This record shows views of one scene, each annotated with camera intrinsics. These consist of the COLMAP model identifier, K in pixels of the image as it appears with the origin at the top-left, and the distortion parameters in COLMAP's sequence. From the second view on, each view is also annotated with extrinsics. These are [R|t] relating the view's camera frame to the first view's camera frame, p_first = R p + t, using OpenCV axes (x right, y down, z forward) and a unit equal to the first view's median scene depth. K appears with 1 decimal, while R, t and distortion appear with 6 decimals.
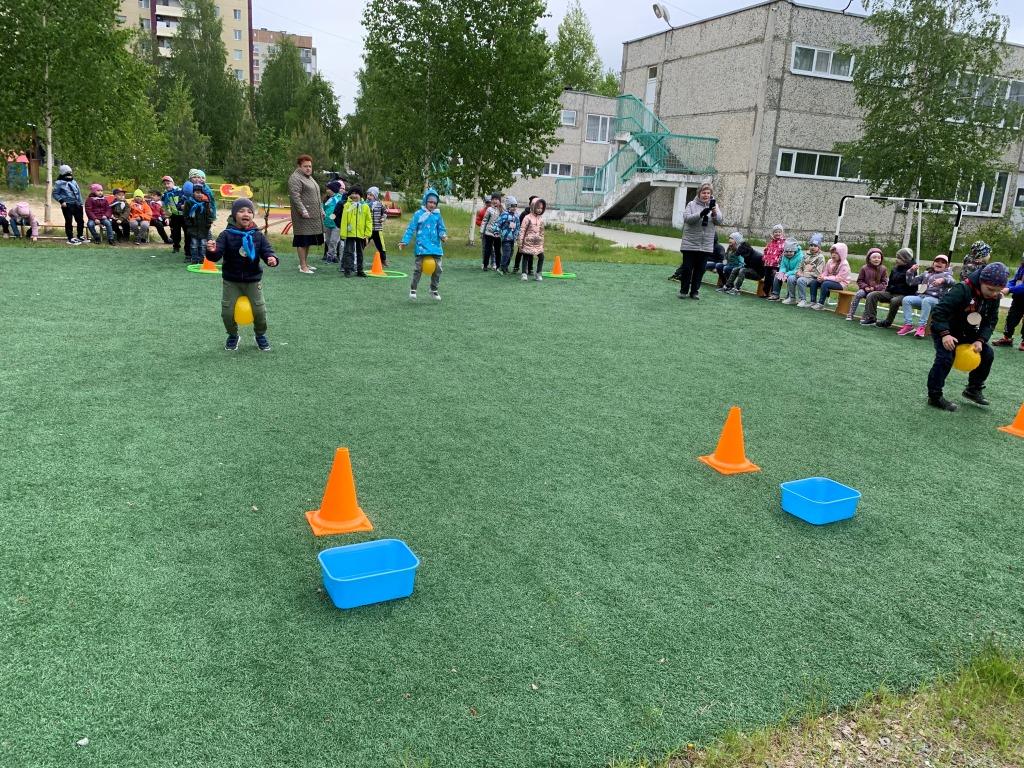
lens RADIAL K [[766.7, 0, 512.0], [0, 766.7, 384.0], [0, 0, 1]] dist [0.014207, -0.009253]
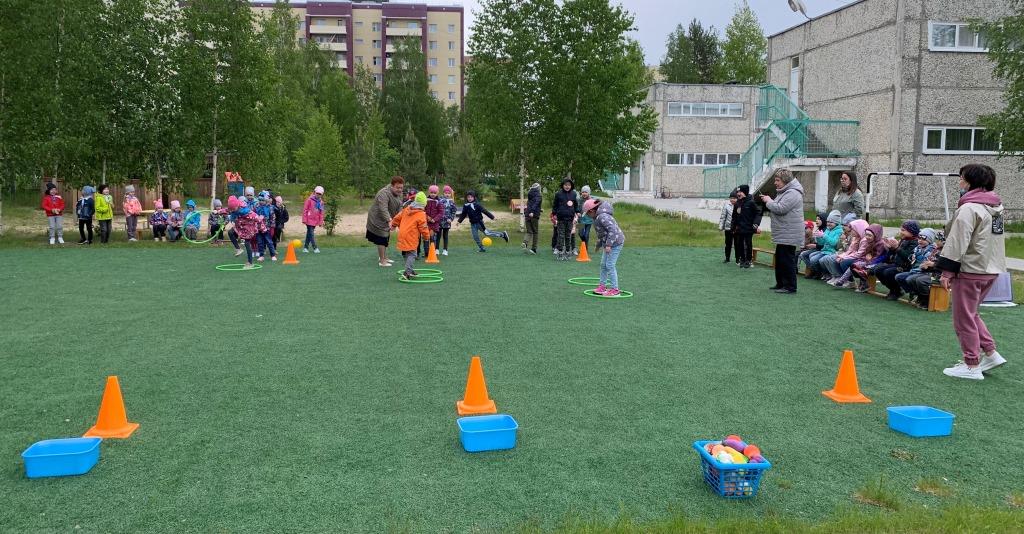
lens RADIAL K [[756.0, 0, 509.4], [0, 756.0, 244.6], [0, 0, 1]] dist [0.089080, -0.120786]
pose [[0.963692, -0.028857, -0.265453, 0.098282], [-0.016777, 0.985635, -0.168055, 0.007983], [0.266489, 0.166406, 0.949364, -0.019993]]
